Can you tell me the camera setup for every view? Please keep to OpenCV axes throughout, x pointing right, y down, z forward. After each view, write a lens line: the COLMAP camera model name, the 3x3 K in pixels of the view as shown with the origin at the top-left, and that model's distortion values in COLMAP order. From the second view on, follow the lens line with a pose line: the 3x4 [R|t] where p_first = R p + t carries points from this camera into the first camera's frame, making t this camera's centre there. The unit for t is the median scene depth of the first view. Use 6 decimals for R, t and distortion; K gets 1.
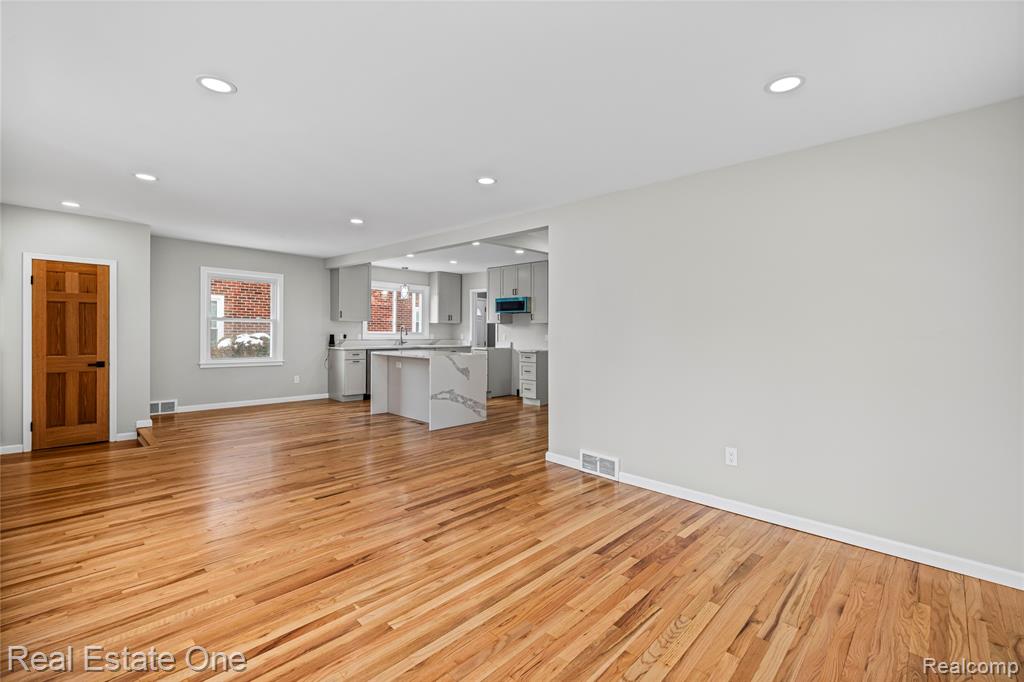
lens RADIAL K [[445.1, 0, 511.0], [0, 445.1, 343.9], [0, 0, 1]] dist [0.001788, -0.001683]
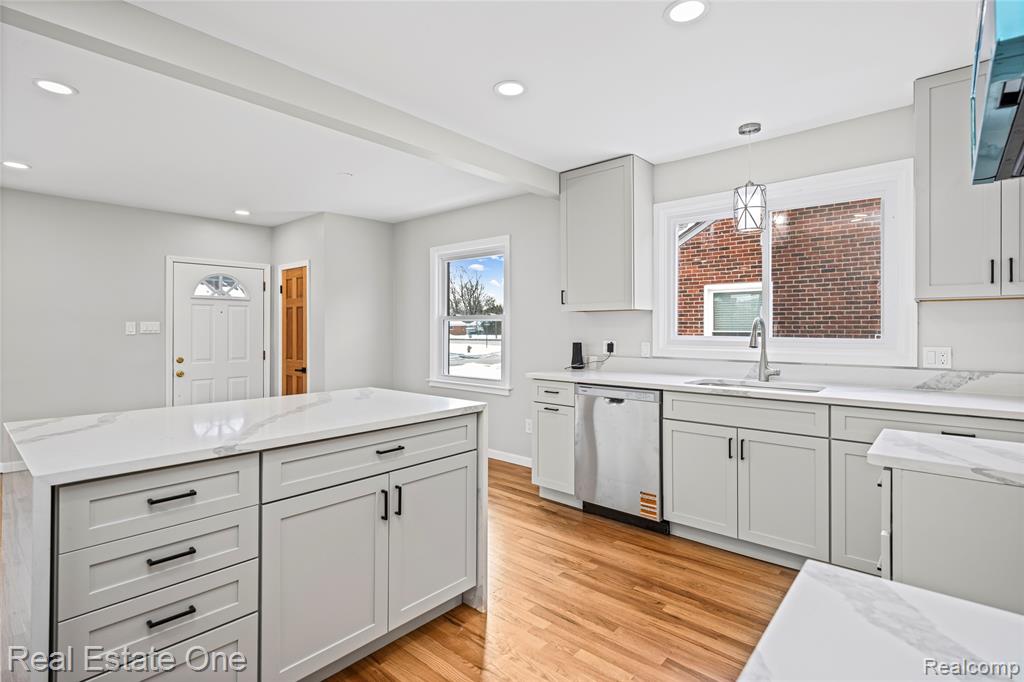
lens RADIAL K [[498.7, 0, 509.0], [0, 498.7, 326.0], [0, 0, 1]] dist [-0.000285, -0.001476]
pose [[0.041747, -0.020347, -0.998921, 0.116015], [-0.028312, 0.999367, -0.021540, -0.027299], [0.998727, 0.029180, 0.041145, 0.985984]]
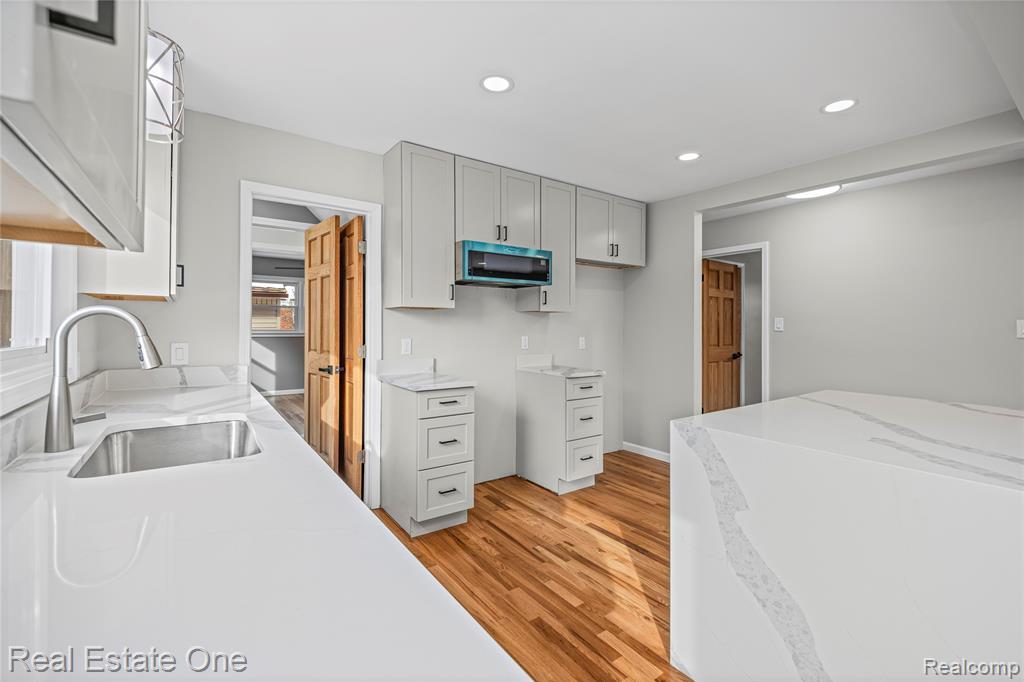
lens RADIAL K [[445.1, 0, 513.4], [0, 445.1, 326.4], [0, 0, 1]] dist [0.001788, -0.001683]
pose [[0.184063, -0.014198, 0.982812, -0.434322], [0.025978, 0.999617, 0.009576, -0.039115], [-0.982571, 0.023769, 0.184361, 1.023776]]
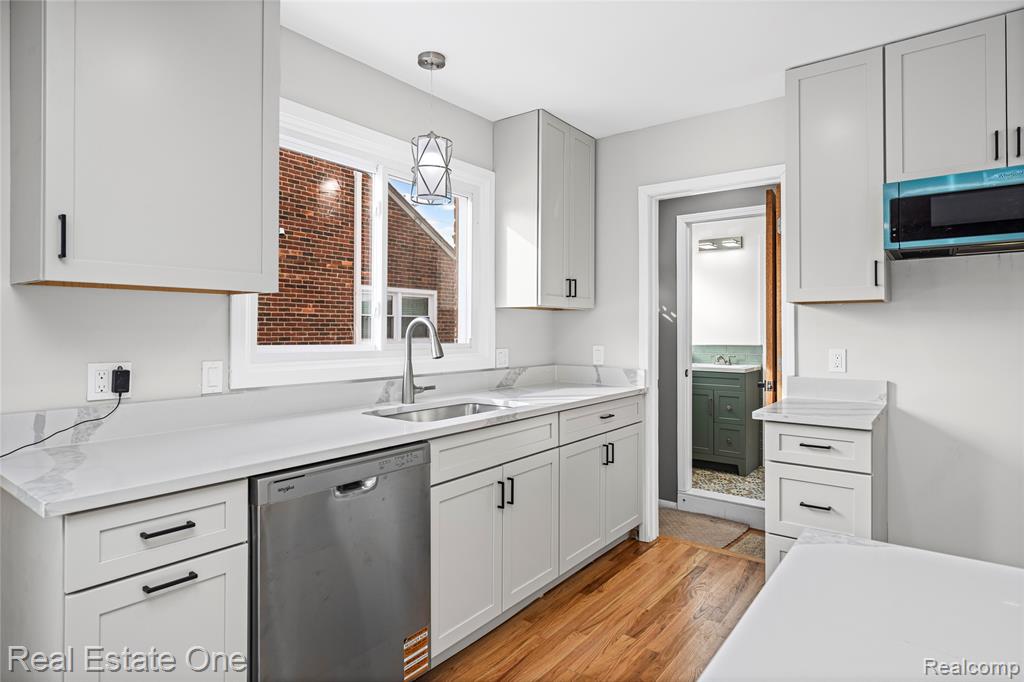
lens RADIAL K [[560.7, 0, 509.0], [0, 560.7, 328.2], [0, 0, 1]] dist [0.001018, -0.001849]
pose [[0.994186, -0.014333, 0.106719, -0.276380], [0.017782, 0.999348, -0.031429, -0.030810], [-0.106199, 0.033144, 0.993792, 0.859838]]
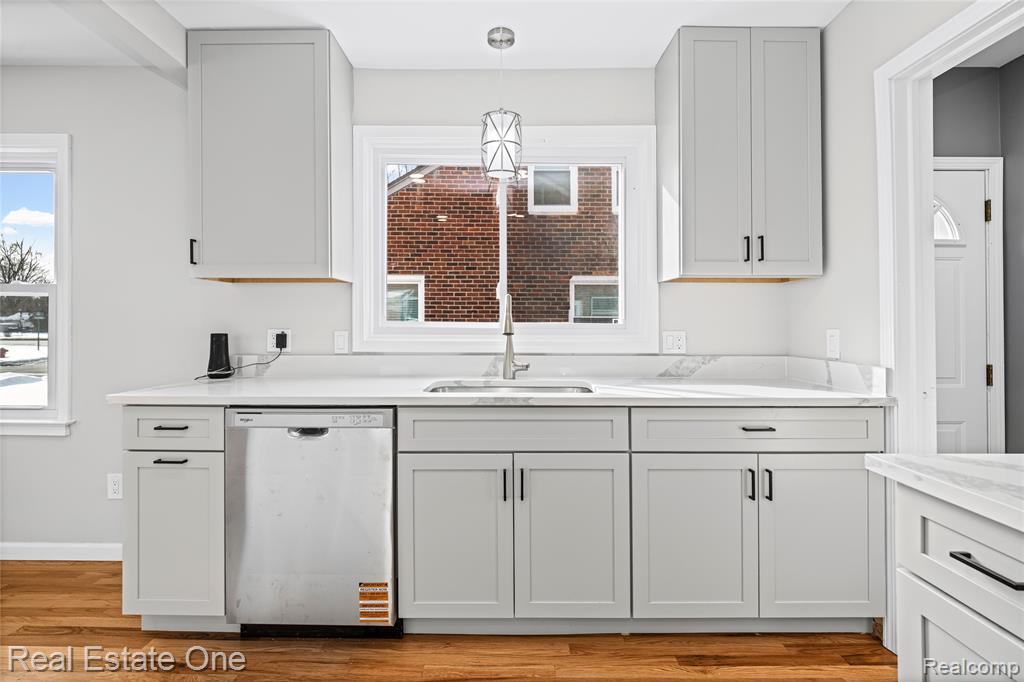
lens RADIAL K [[483.8, 0, 504.3], [0, 483.8, 322.4], [0, 0, 1]] dist [0.002080, -0.003490]
pose [[0.689417, -0.019620, -0.724099, -0.074285], [-0.012304, 0.999172, -0.038788, -0.020250], [0.724260, 0.035651, 0.688604, 1.000792]]
